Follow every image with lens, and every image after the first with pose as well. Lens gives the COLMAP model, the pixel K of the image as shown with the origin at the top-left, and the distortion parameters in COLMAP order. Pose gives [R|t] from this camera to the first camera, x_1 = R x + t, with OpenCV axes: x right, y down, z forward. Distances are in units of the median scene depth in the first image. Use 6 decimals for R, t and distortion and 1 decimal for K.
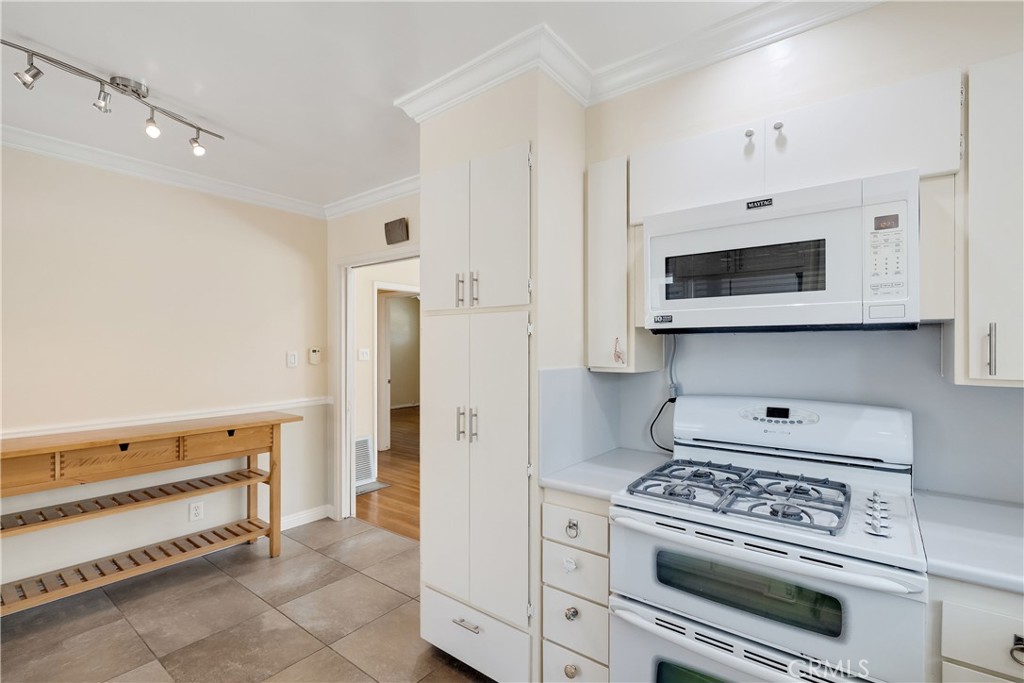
lens RADIAL K [[488.4, 0, 513.8], [0, 488.4, 345.8], [0, 0, 1]] dist [-0.011495, 0.000280]
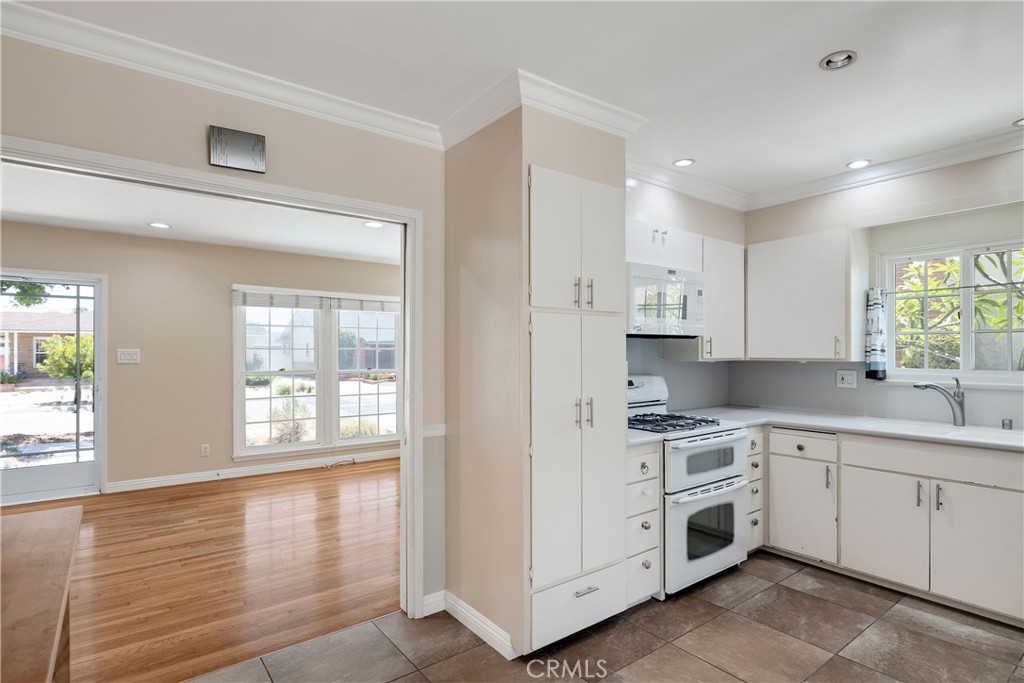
lens RADIAL K [[512.6, 0, 521.6], [0, 512.6, 354.1], [0, 0, 1]] dist [-0.007391, 0.002145]
pose [[0.248106, -0.001790, 0.968731, -1.531891], [0.005111, 0.999987, 0.000538, 0.029420], [-0.968719, 0.004818, 0.248112, 1.014503]]
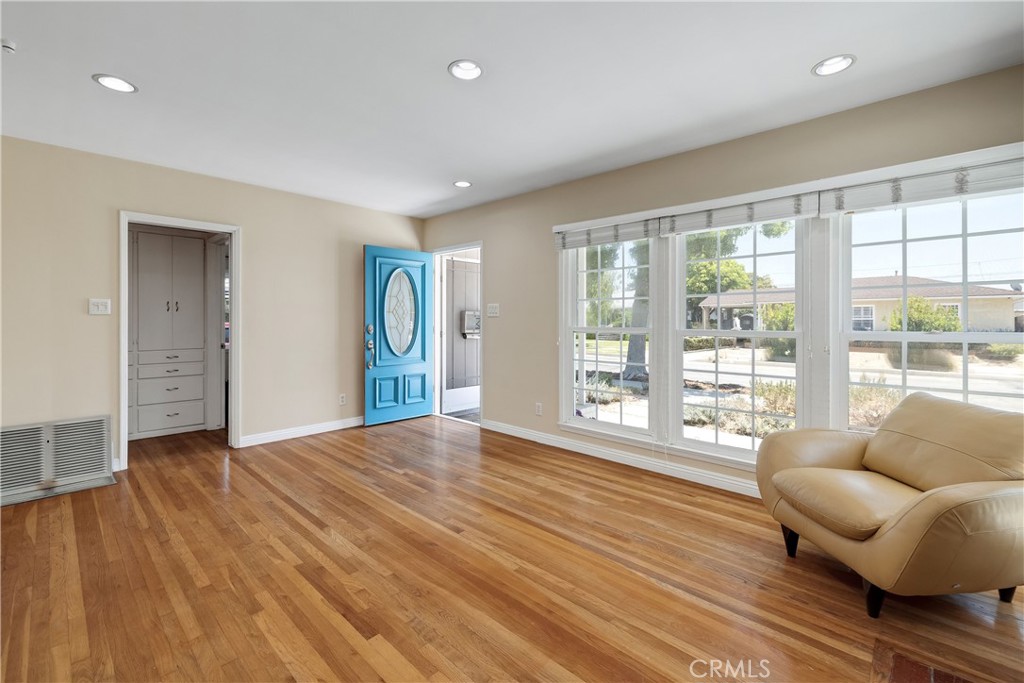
lens RADIAL K [[434.1, 0, 506.3], [0, 434.1, 323.0], [0, 0, 1]] dist [0.000625, 0.000486]
pose [[0.993858, 0.001569, -0.110649, 1.208910], [-0.001997, 0.999991, -0.003758, 0.123132], [0.110642, 0.003955, 0.993852, 1.143144]]
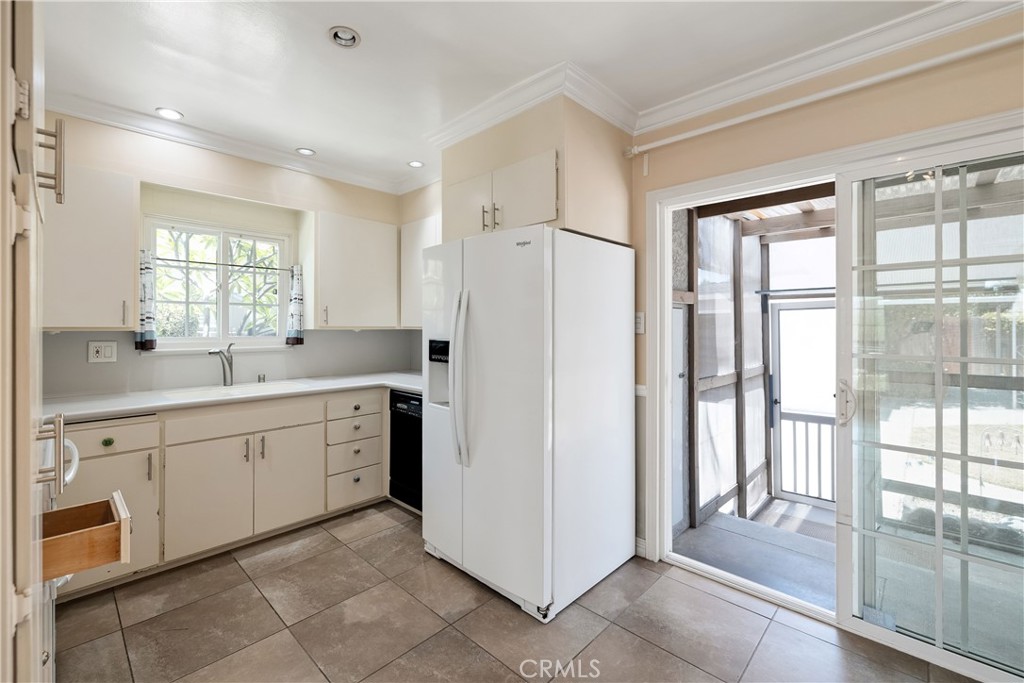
lens RADIAL K [[434.1, 0, 504.0], [0, 434.1, 327.5], [0, 0, 1]] dist [0.000625, 0.000486]
pose [[-0.992729, -0.002301, 0.120350, -0.670936], [-0.001684, 0.999985, 0.005223, 0.045991], [-0.120360, 0.004982, -0.992718, 1.614112]]
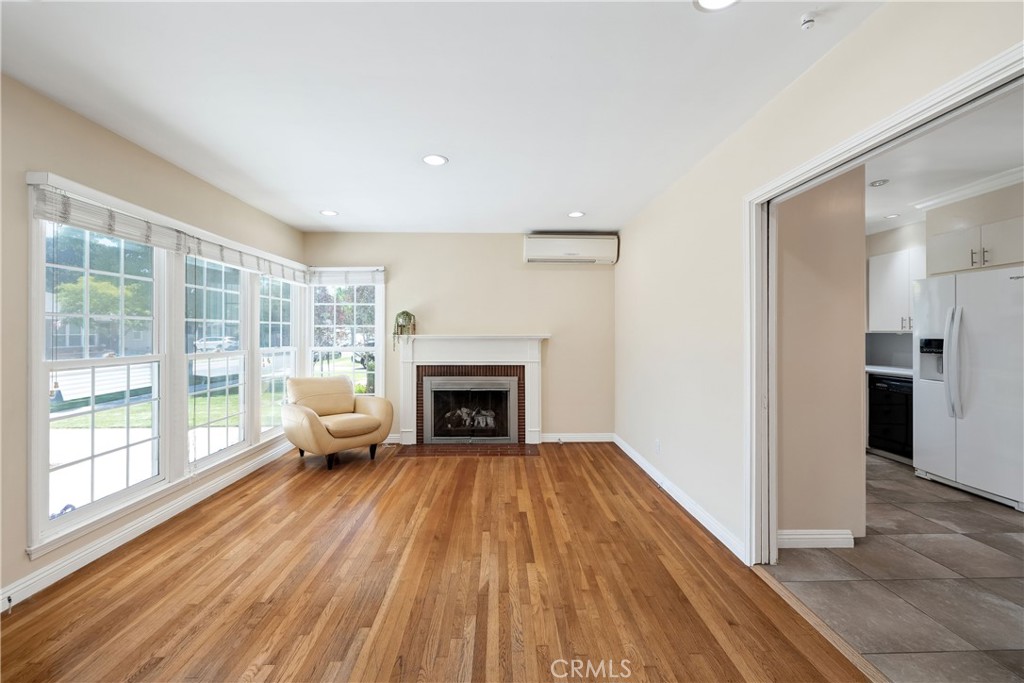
lens RADIAL K [[434.1, 0, 510.7], [0, 434.1, 332.1], [0, 0, 1]] dist [0.000625, 0.000486]
pose [[-0.626766, 0.000420, 0.779208, -0.675537], [0.003840, 0.999989, 0.002549, 0.045956], [-0.779198, 0.004590, -0.626761, 3.358309]]
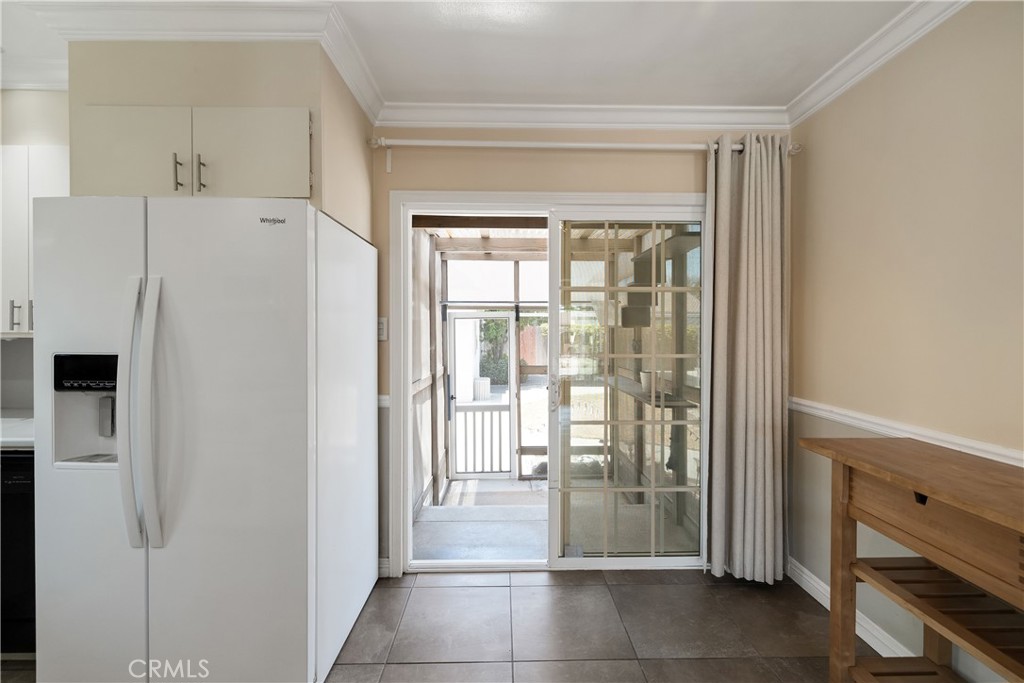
lens RADIAL K [[434.1, 0, 511.8], [0, 434.1, 336.3], [0, 0, 1]] dist [0.000625, 0.000486]
pose [[-0.783883, 0.001506, -0.620907, -0.410848], [-0.005754, 0.999936, 0.009690, 0.045730], [0.620882, 0.011169, -0.783825, 1.423305]]
